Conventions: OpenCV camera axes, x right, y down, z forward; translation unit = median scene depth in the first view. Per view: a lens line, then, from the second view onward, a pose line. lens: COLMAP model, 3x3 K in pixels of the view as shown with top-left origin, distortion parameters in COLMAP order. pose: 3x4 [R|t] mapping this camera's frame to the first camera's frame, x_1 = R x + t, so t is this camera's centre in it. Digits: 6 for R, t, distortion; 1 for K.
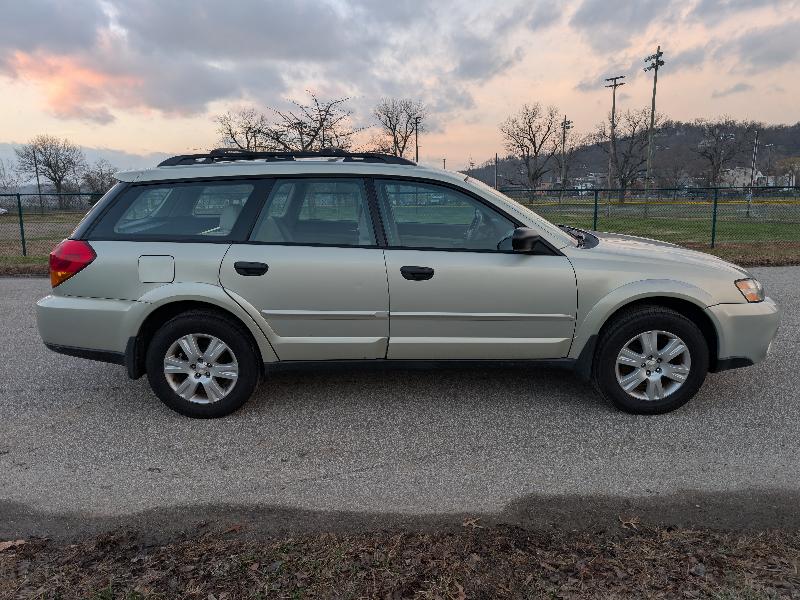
lens RADIAL K [[576.8, 0, 413.3], [0, 576.8, 286.4], [0, 0, 1]] dist [0.004946, 0.004316]
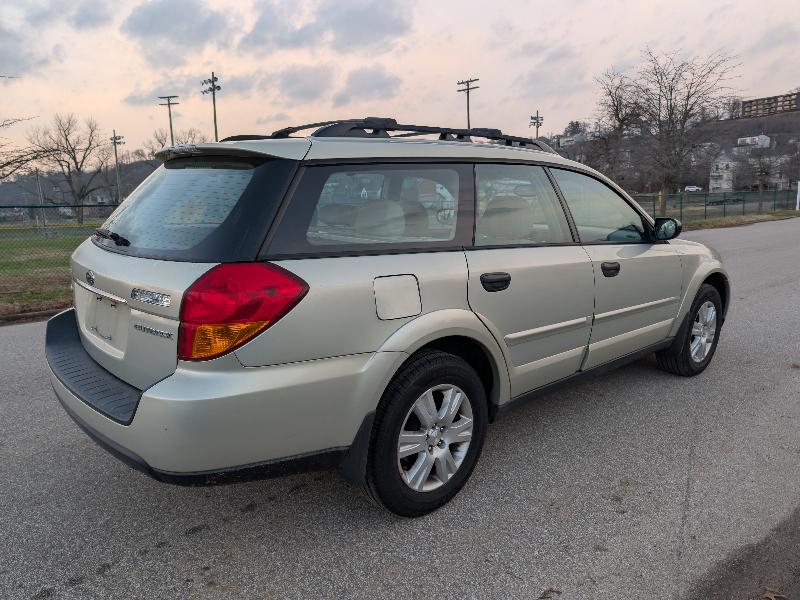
lens RADIAL K [[580.8, 0, 401.6], [0, 580.8, 297.9], [0, 0, 1]] dist [0.007644, -0.000044]
pose [[0.747064, -0.111823, 0.655280, -0.815484], [0.122703, 0.992008, 0.029395, -0.044198], [-0.653330, 0.058445, 0.754814, 0.496501]]
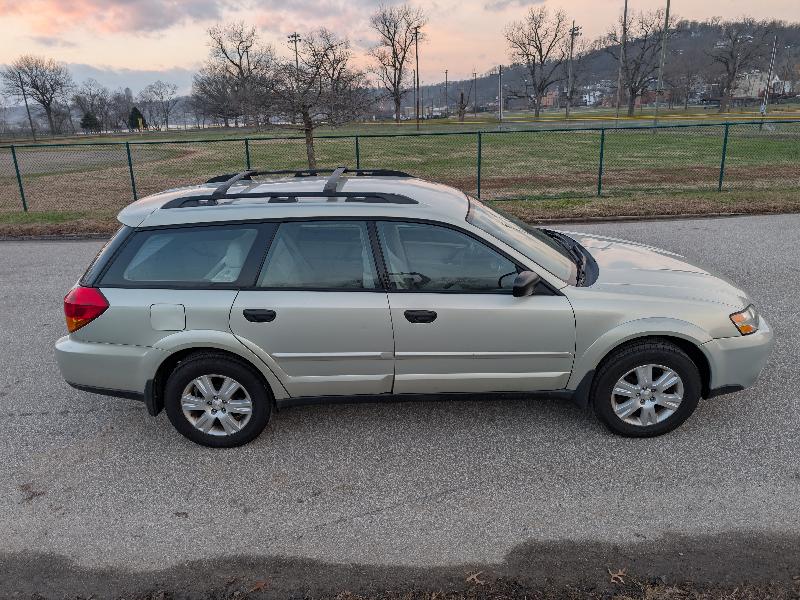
lens RADIAL K [[579.5, 0, 412.6], [0, 579.5, 283.7], [0, 0, 1]] dist [0.005761, -0.003337]
pose [[0.999813, -0.017506, -0.008172, 0.001994], [0.018477, 0.990019, 0.139720, -0.215399], [0.005644, -0.139845, 0.990157, -0.014757]]
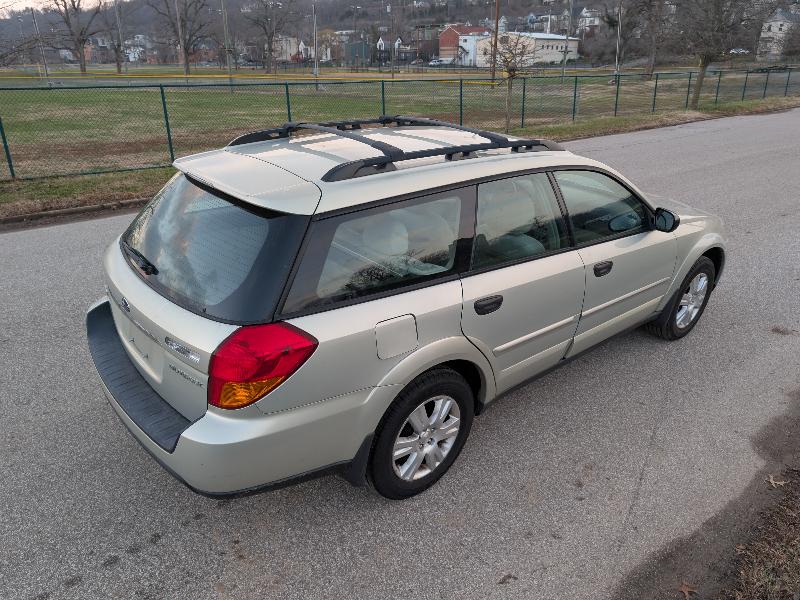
lens RADIAL K [[580.5, 0, 397.8], [0, 580.5, 300.4], [0, 0, 1]] dist [0.010046, -0.004227]
pose [[0.770412, -0.231916, 0.593869, -0.816981], [0.087913, 0.961237, 0.261332, -0.246927], [-0.631456, -0.149125, 0.760937, 0.441561]]
